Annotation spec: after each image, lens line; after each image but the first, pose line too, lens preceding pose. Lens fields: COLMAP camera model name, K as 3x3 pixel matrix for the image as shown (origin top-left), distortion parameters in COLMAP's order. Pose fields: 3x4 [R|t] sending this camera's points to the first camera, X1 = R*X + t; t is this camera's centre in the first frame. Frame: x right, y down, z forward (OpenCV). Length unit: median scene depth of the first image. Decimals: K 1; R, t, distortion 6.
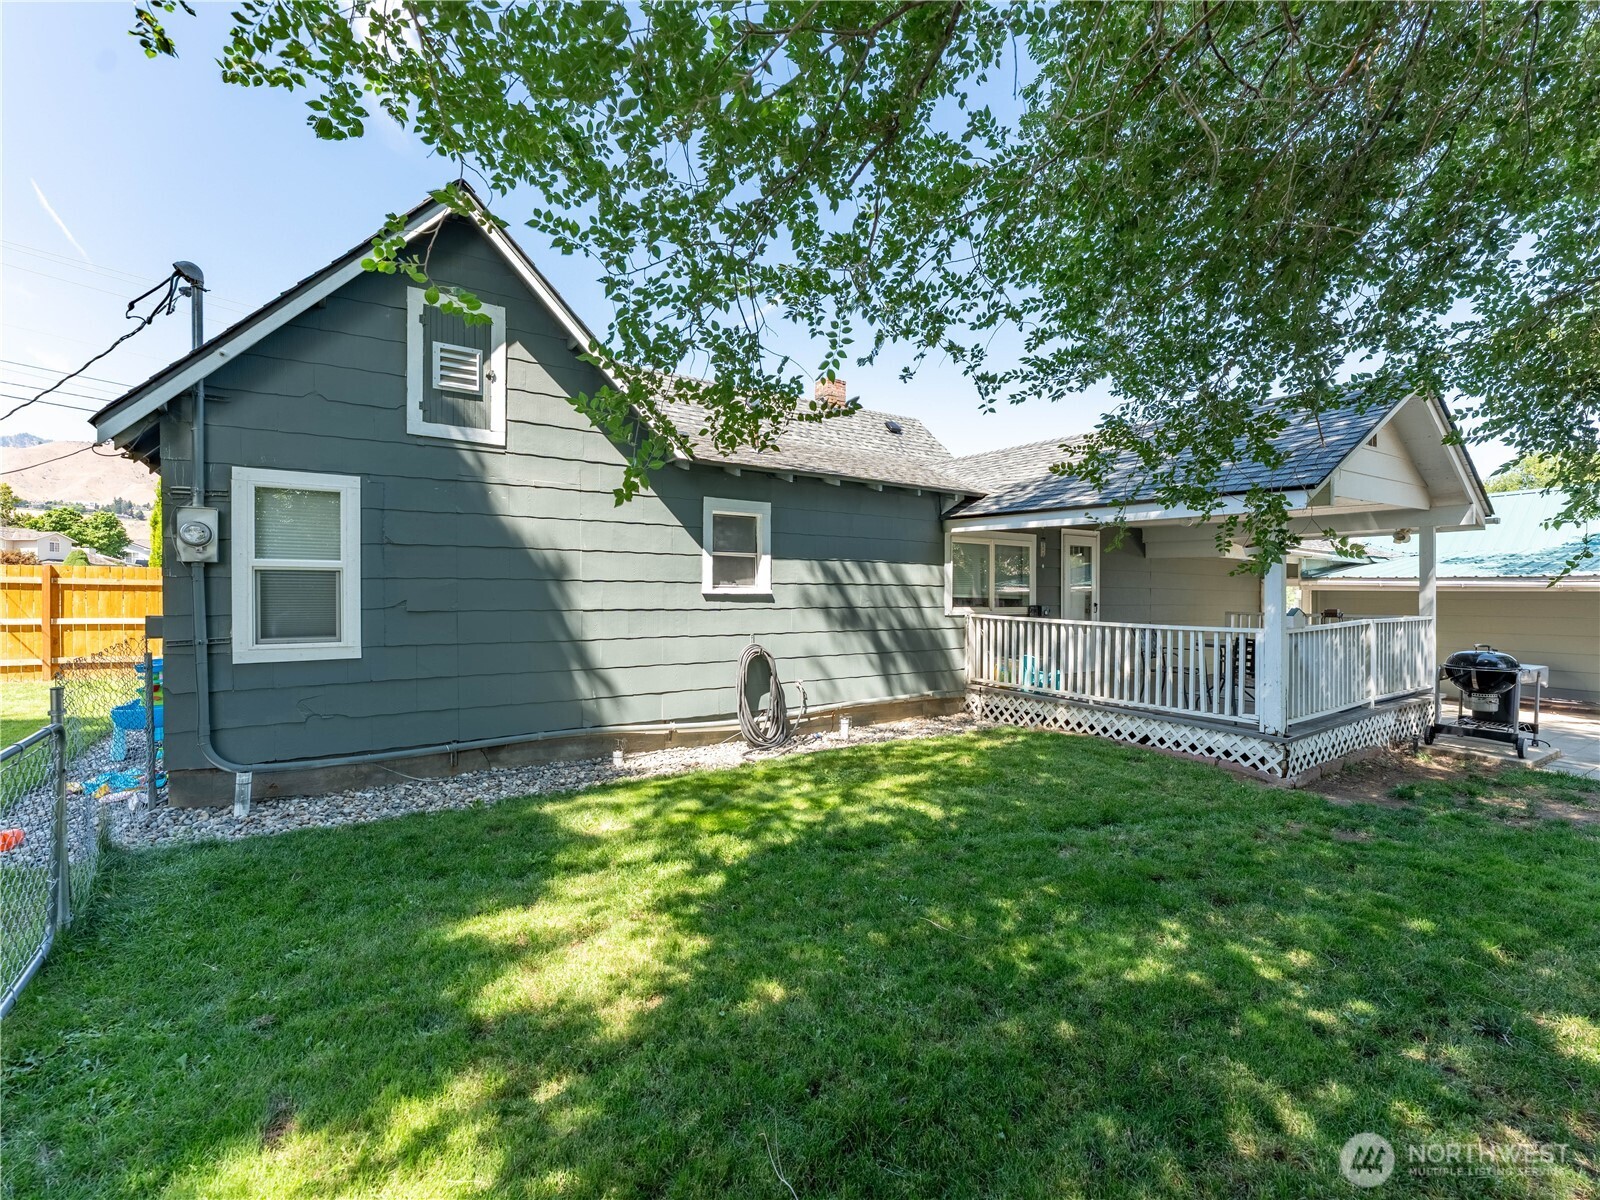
lens RADIAL K [[712.9, 0, 800.0], [0, 712.9, 600.0], [0, 0, 1]] dist [-0.001912, -0.000398]
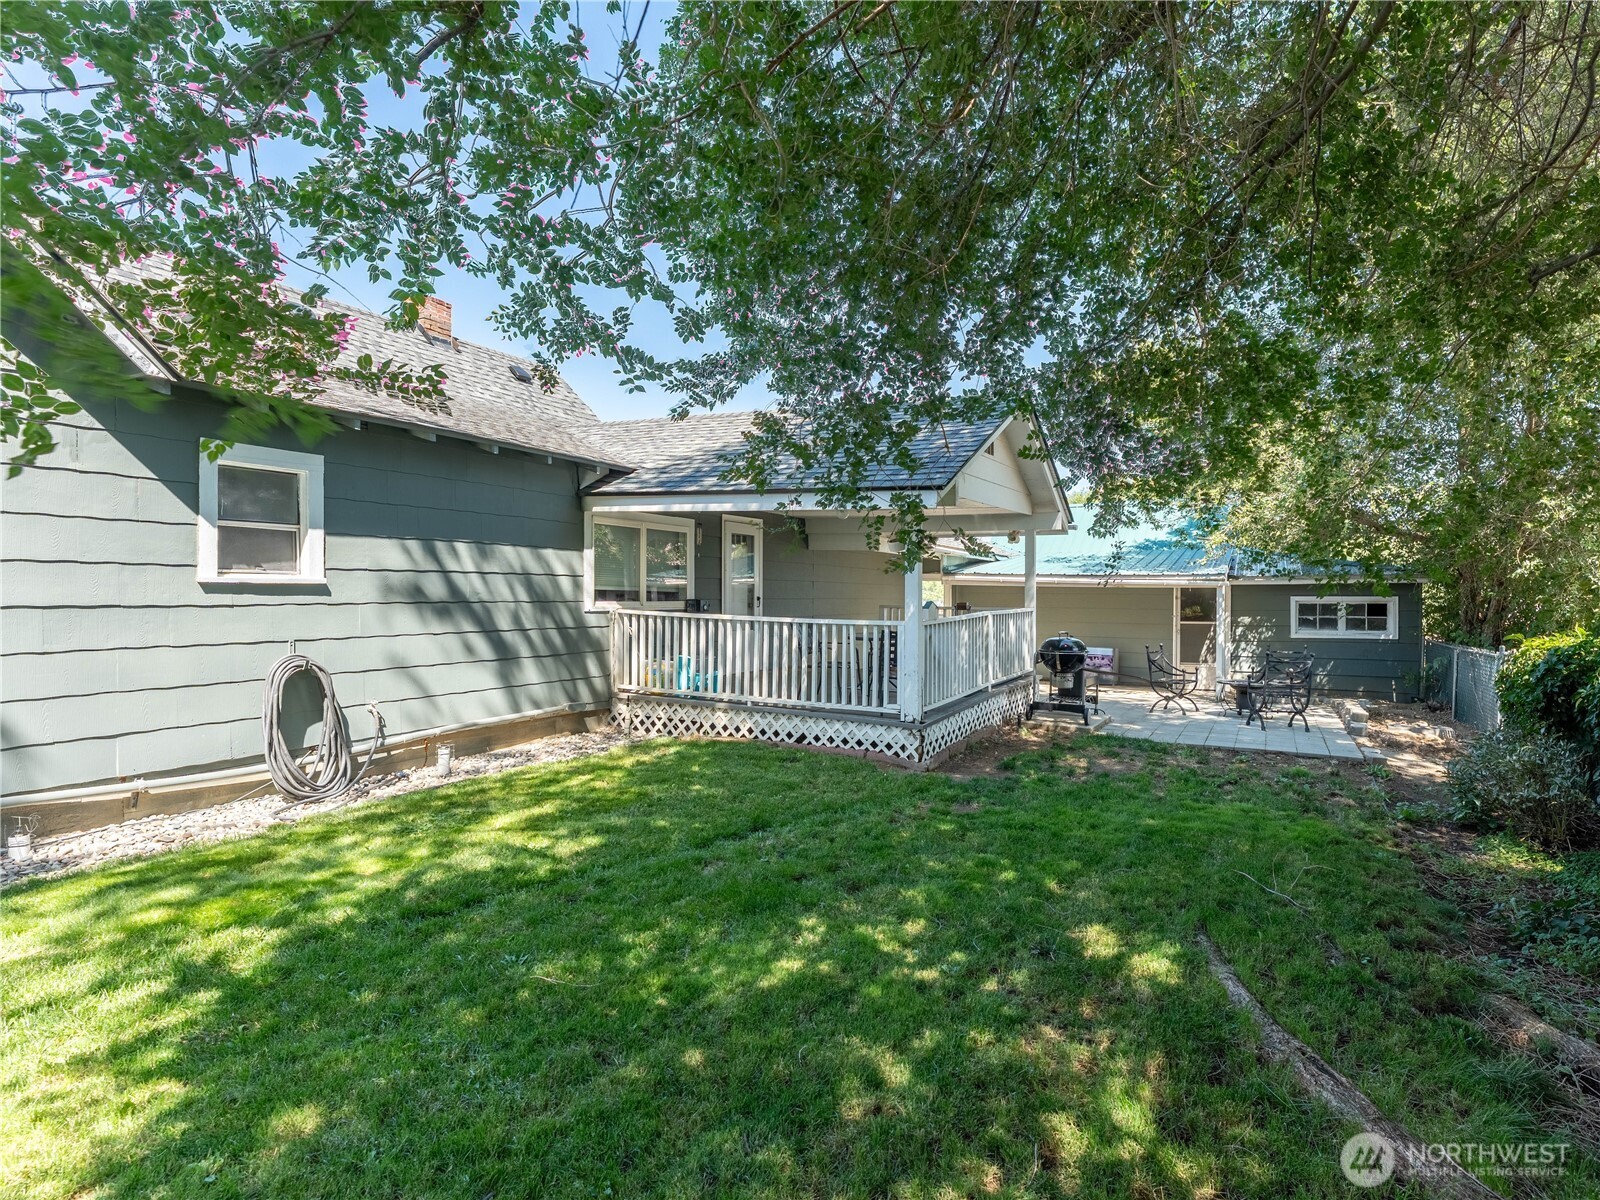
lens RADIAL K [[778.1, 0, 800.0], [0, 778.1, 600.0], [0, 0, 1]] dist [-0.000318, -0.001378]
pose [[0.841912, -0.002693, 0.539608, -0.076569], [-0.002649, 0.999955, 0.009124, -0.000599], [-0.539608, -0.009110, 0.841867, 0.107207]]
